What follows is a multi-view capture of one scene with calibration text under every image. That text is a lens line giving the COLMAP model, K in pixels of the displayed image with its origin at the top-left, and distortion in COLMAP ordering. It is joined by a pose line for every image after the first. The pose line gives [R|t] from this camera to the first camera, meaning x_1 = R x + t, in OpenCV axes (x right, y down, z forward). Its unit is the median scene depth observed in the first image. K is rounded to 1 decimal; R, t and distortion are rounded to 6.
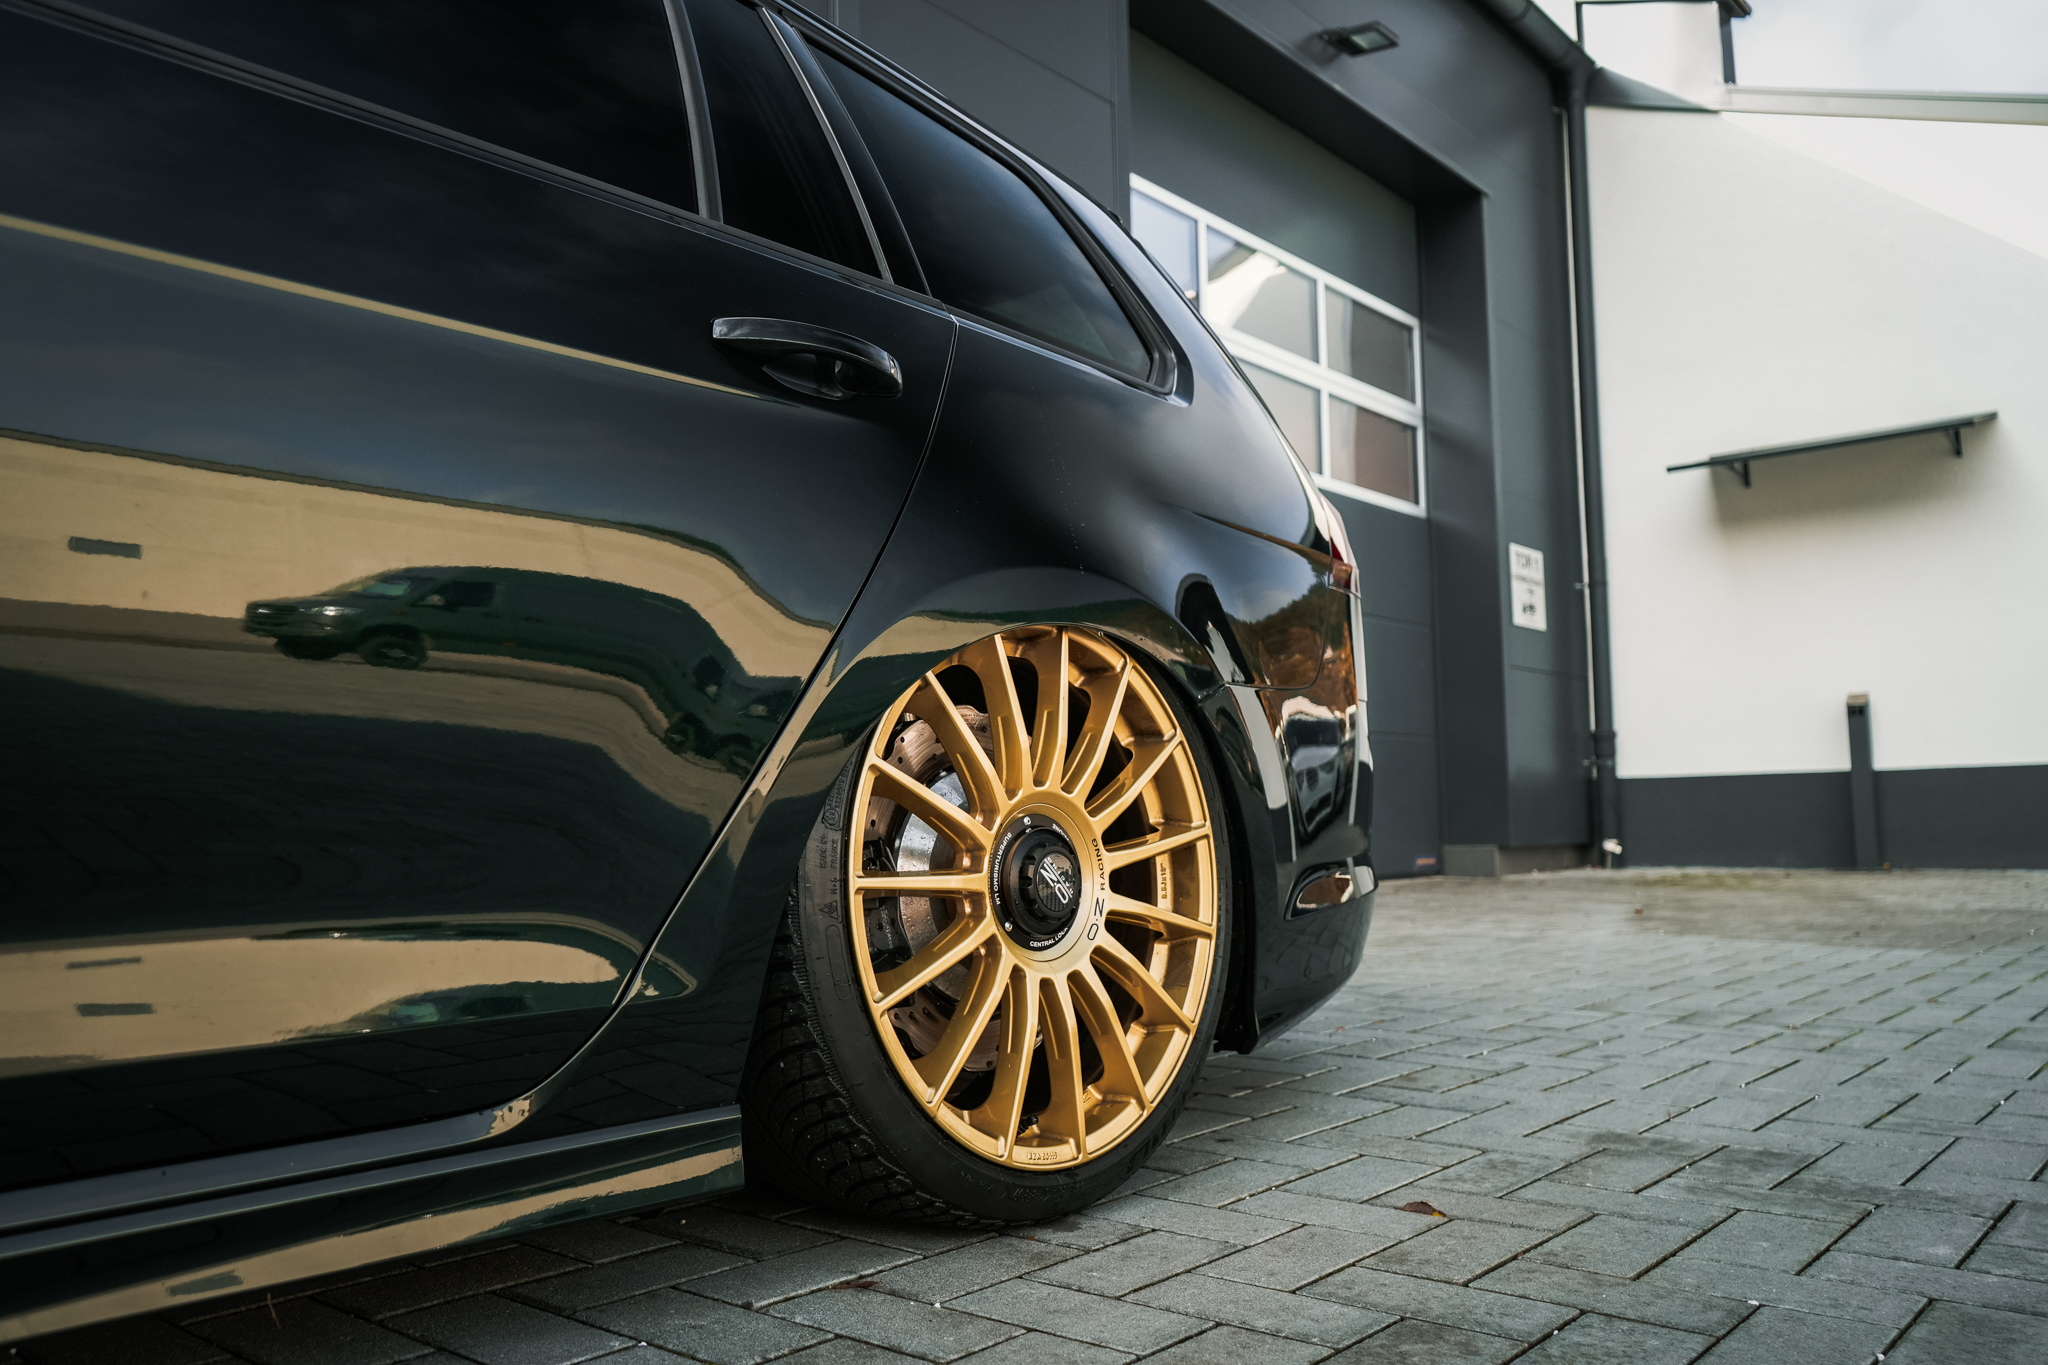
lens RADIAL K [[1611.6, 0, 1024.0], [0, 1611.6, 682.5], [0, 0, 1]] dist [-0.010077, -0.002963]
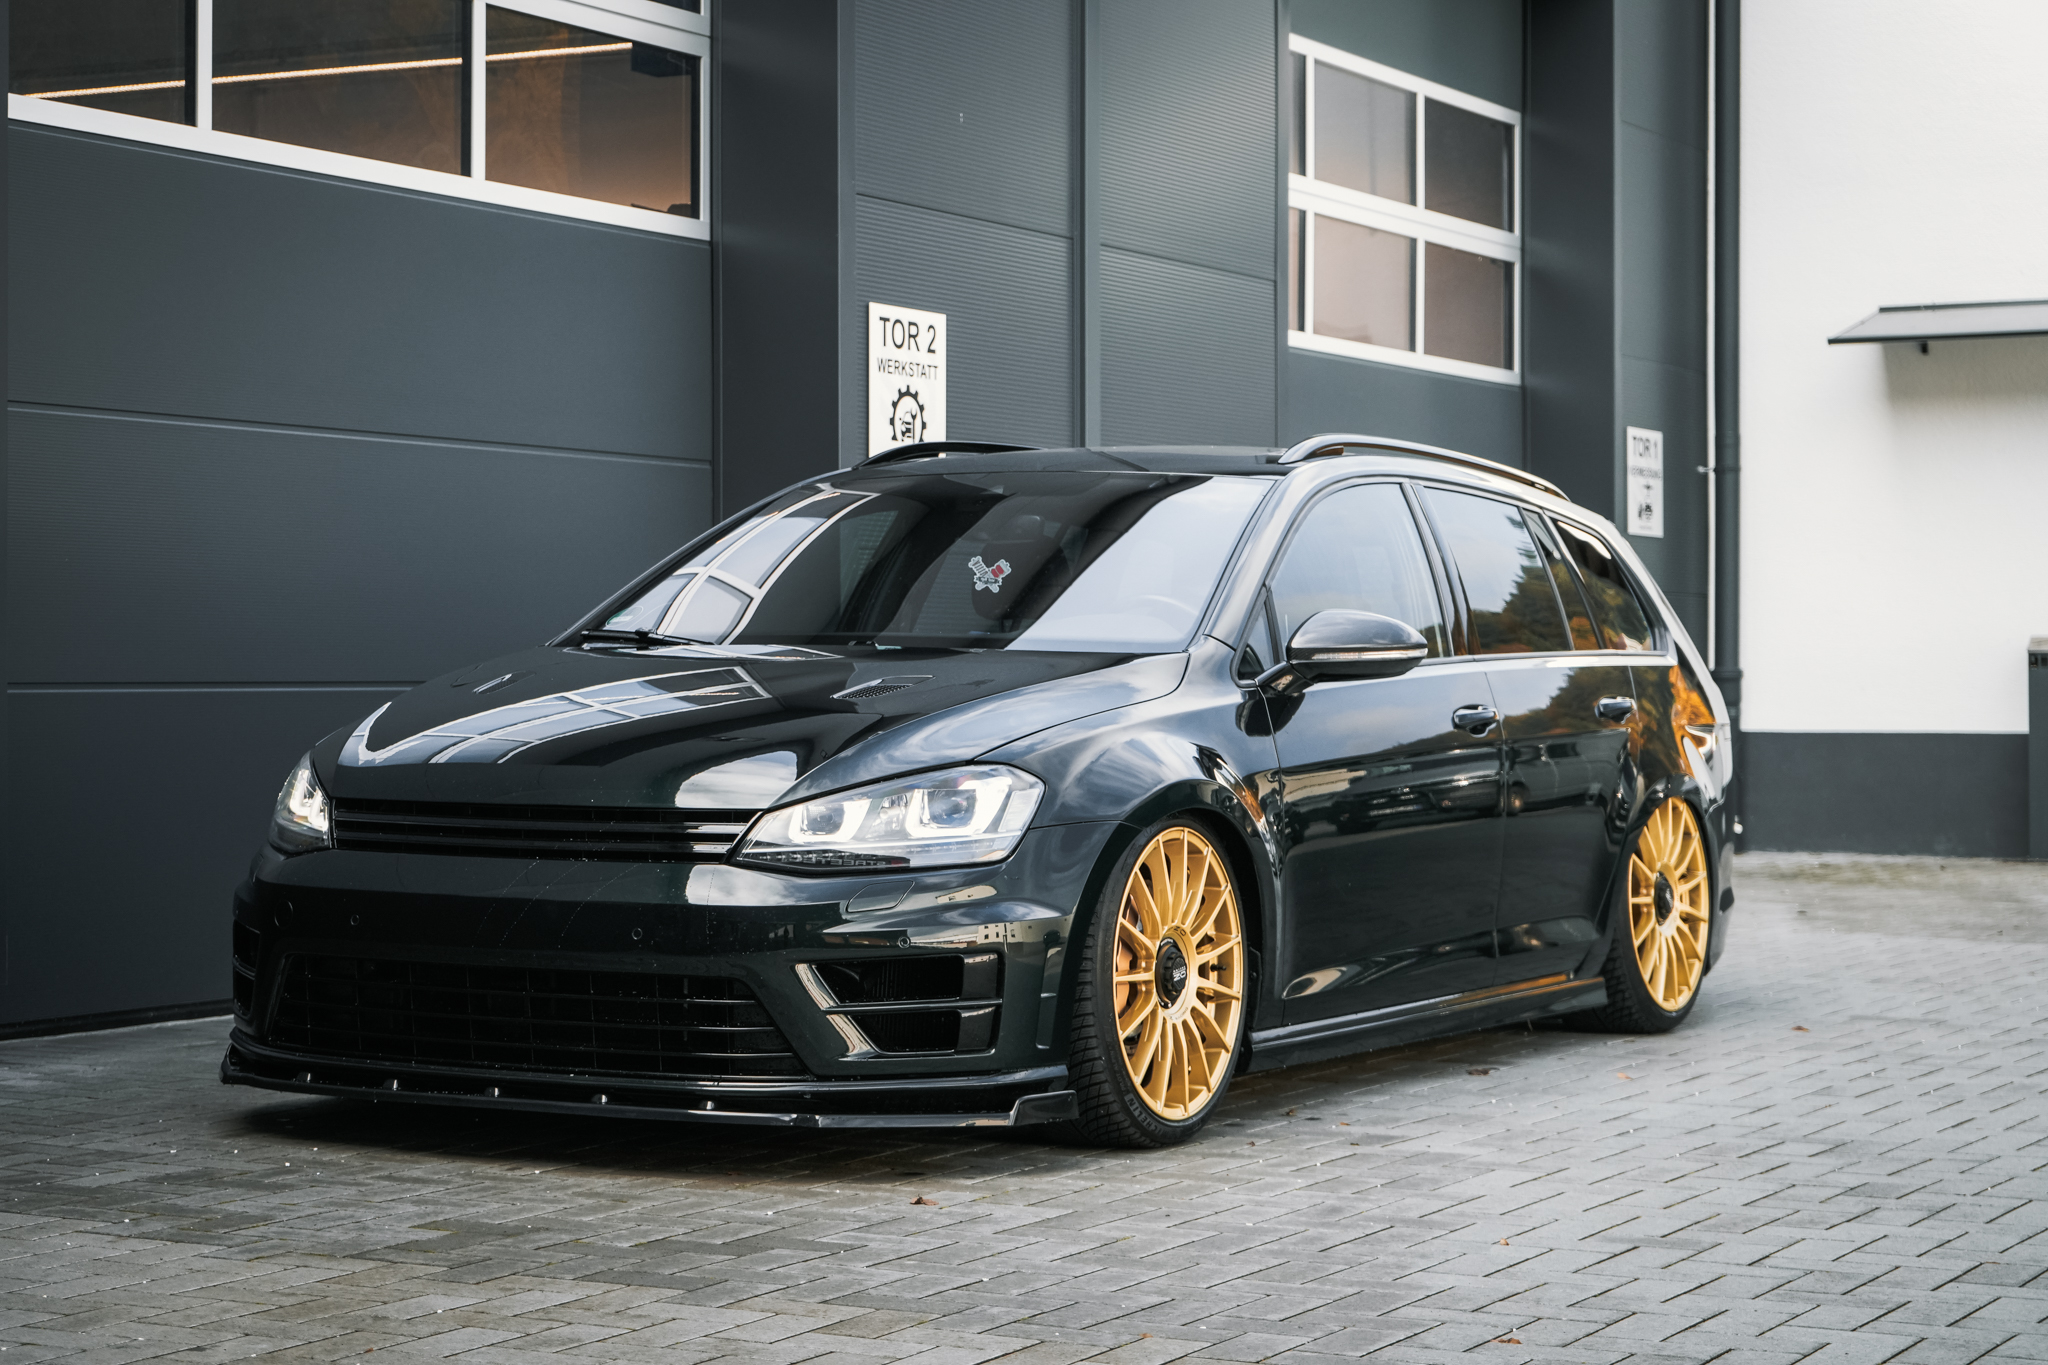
lens RADIAL K [[4028.9, 0, 1024.0], [0, 4028.9, 682.5], [0, 0, 1]] dist [0.013230, -0.051079]
pose [[0.977119, 0.015512, 0.212126, -0.405655], [-0.033700, 0.996030, 0.082398, -0.122757], [-0.210005, -0.087662, 0.973762, -0.859522]]
